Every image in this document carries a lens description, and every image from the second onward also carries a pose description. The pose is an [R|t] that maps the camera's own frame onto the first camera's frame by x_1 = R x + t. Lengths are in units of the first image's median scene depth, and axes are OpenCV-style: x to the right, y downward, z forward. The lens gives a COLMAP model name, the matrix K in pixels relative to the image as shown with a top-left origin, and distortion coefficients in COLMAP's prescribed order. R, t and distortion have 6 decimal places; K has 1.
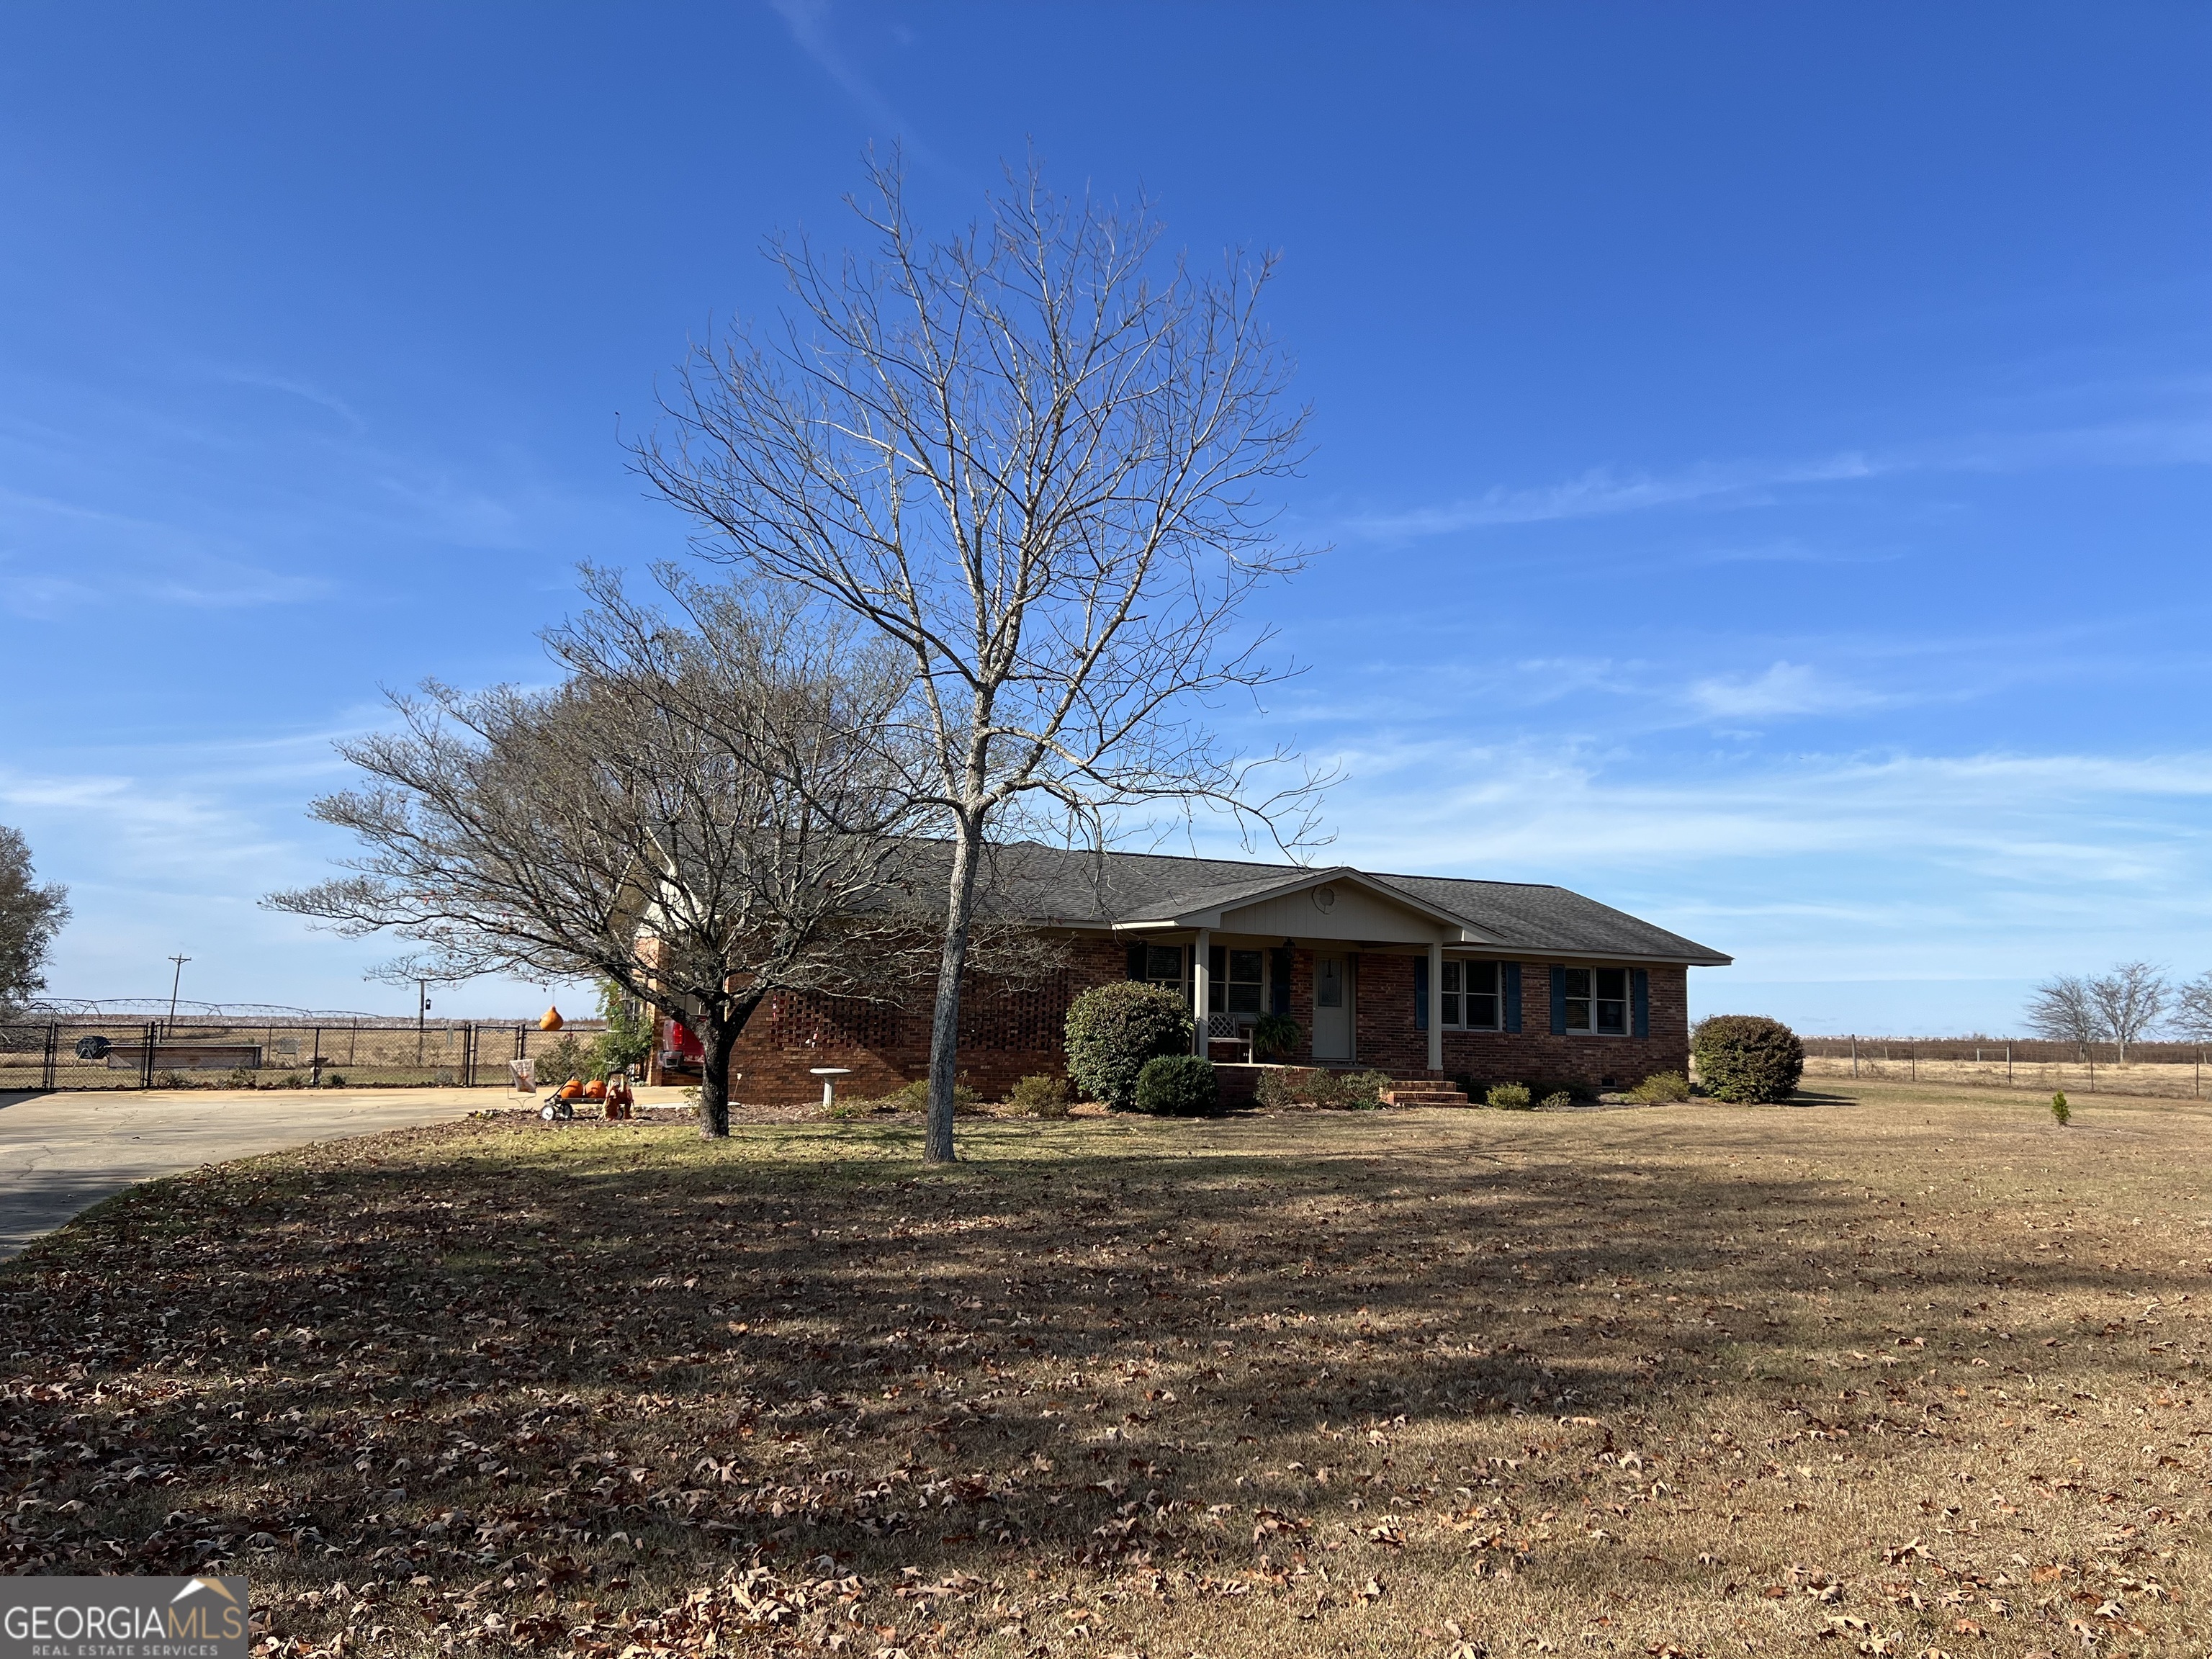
lens RADIAL K [[1639.8, 0, 1104.6], [0, 1639.8, 821.0], [0, 0, 1]] dist [0.075304, -0.142483]
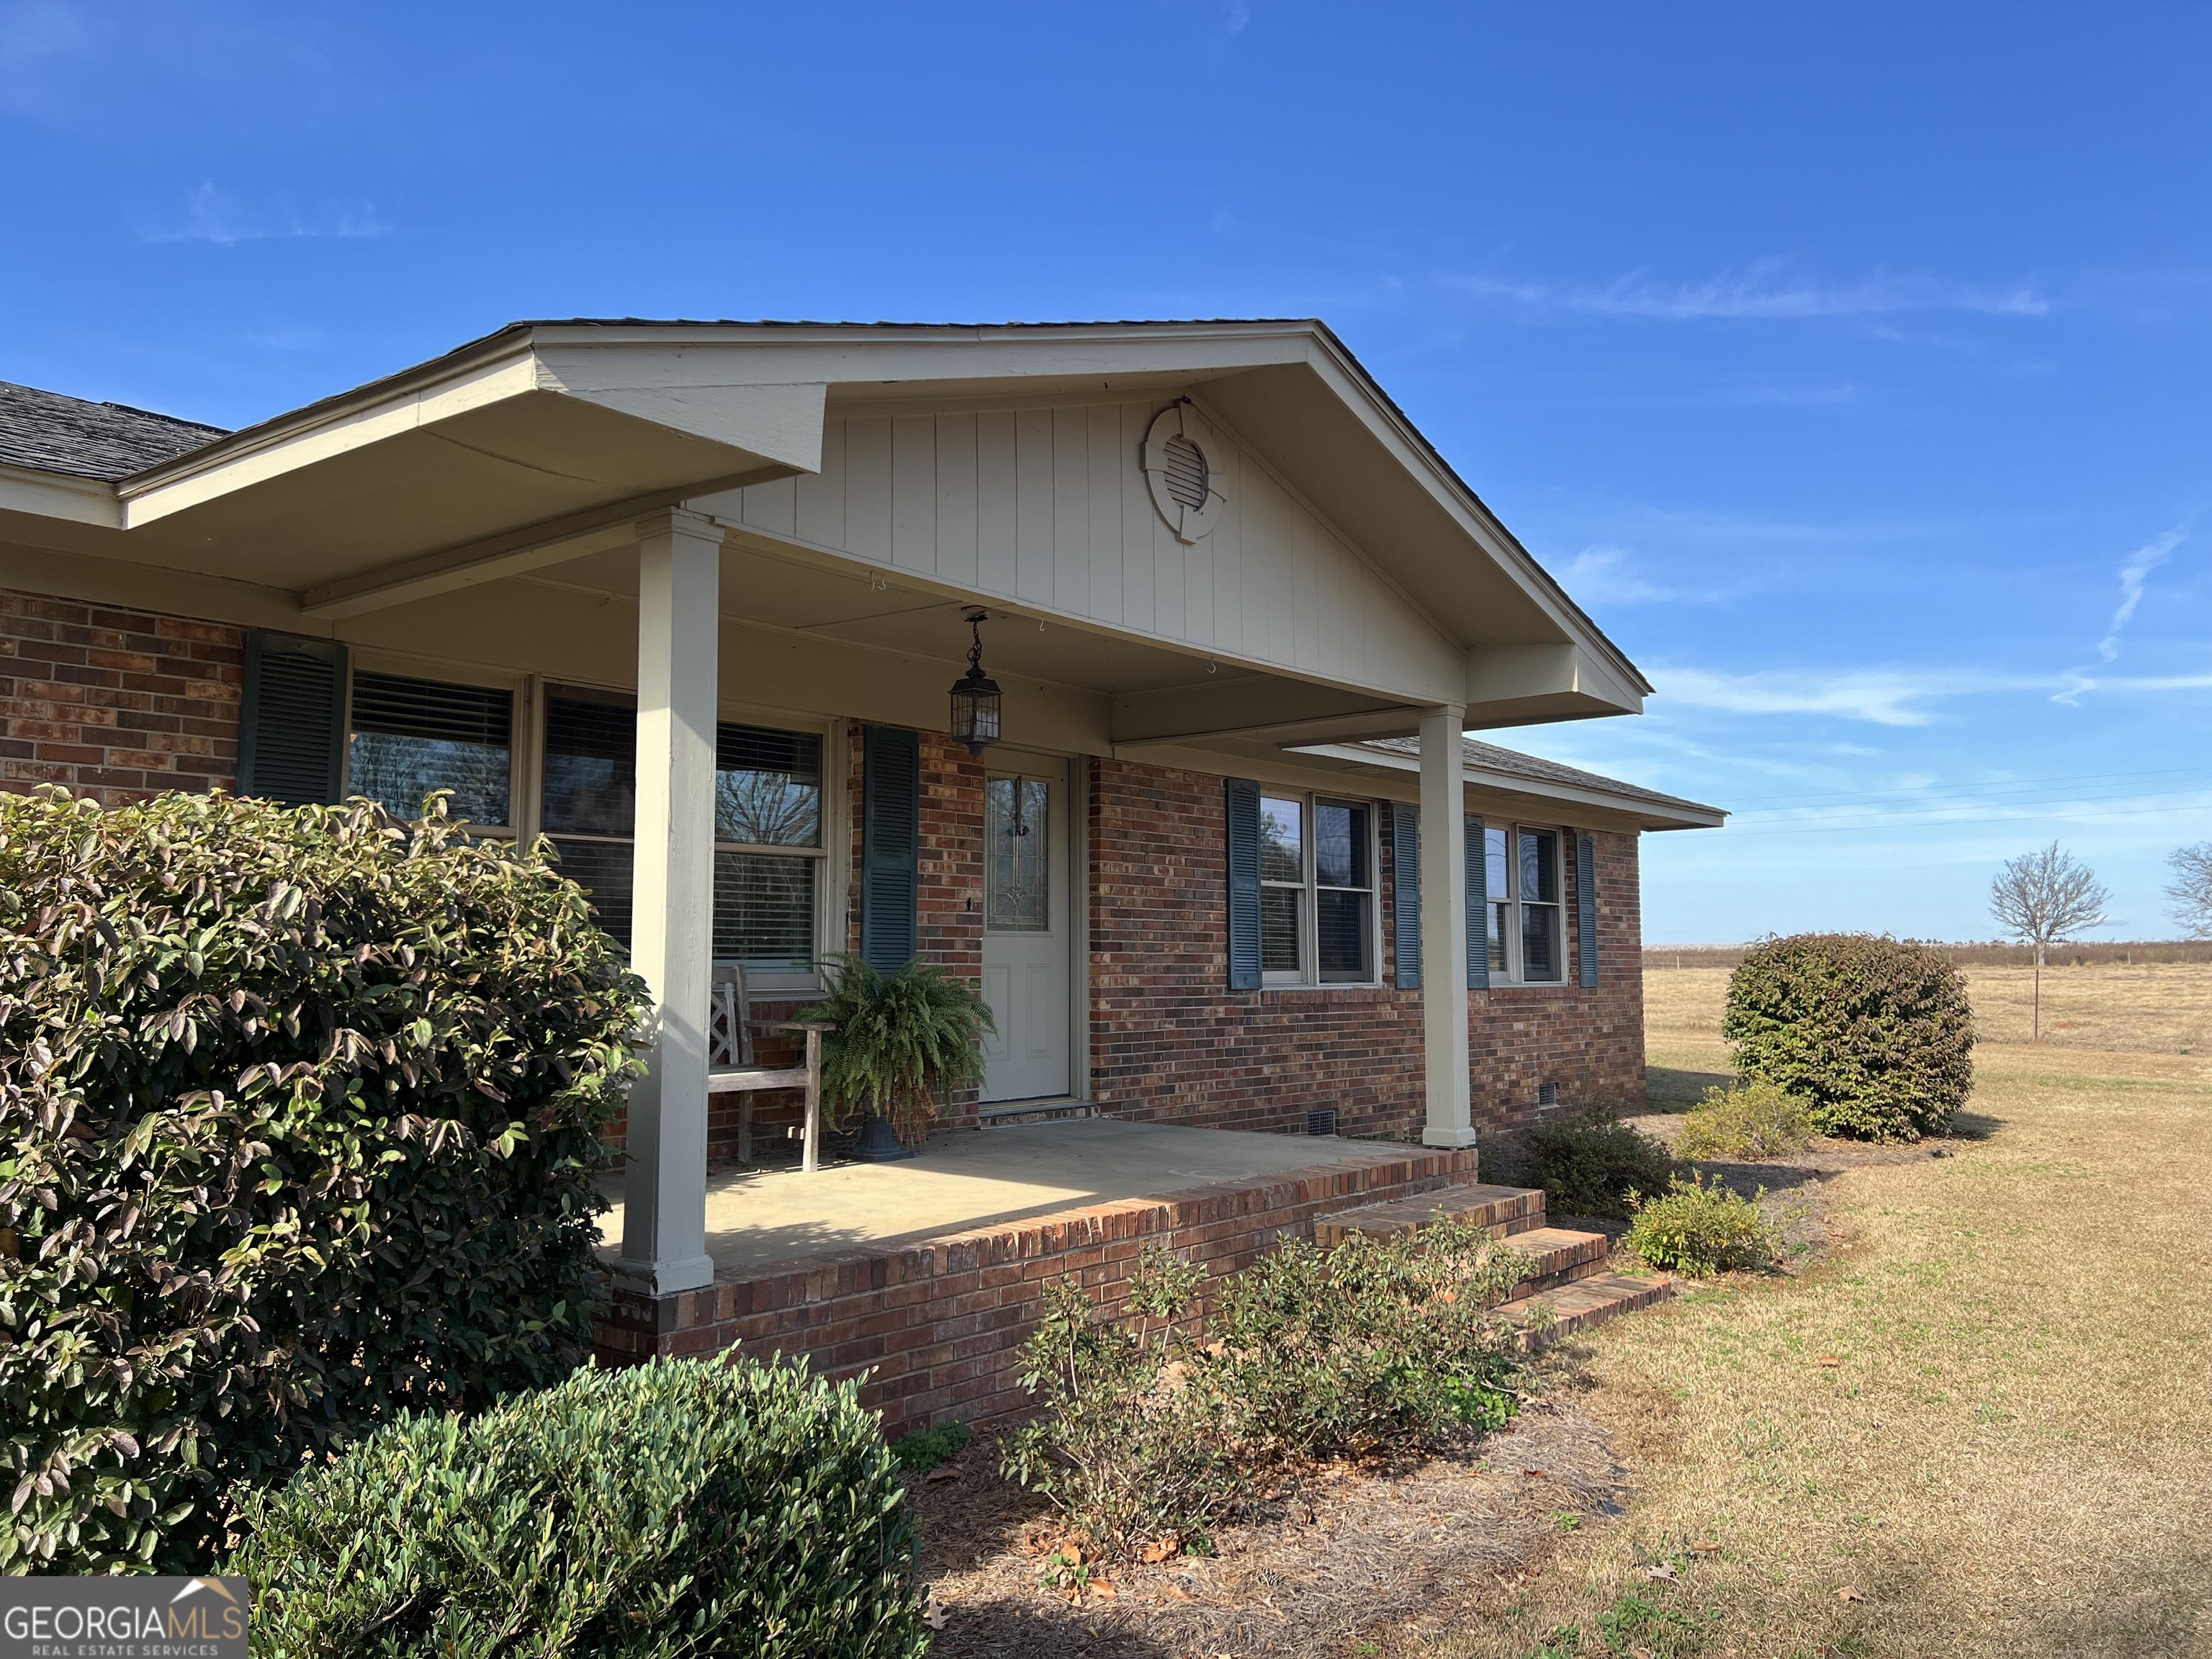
lens RADIAL K [[1639.8, 0, 1104.6], [0, 1639.8, 821.0], [0, 0, 1]] dist [0.075304, -0.142483]
pose [[0.907894, 0.012944, 0.418999, 0.023496], [-0.034040, 0.998499, 0.042913, 0.078728], [-0.417814, -0.053223, 0.906972, 0.715304]]
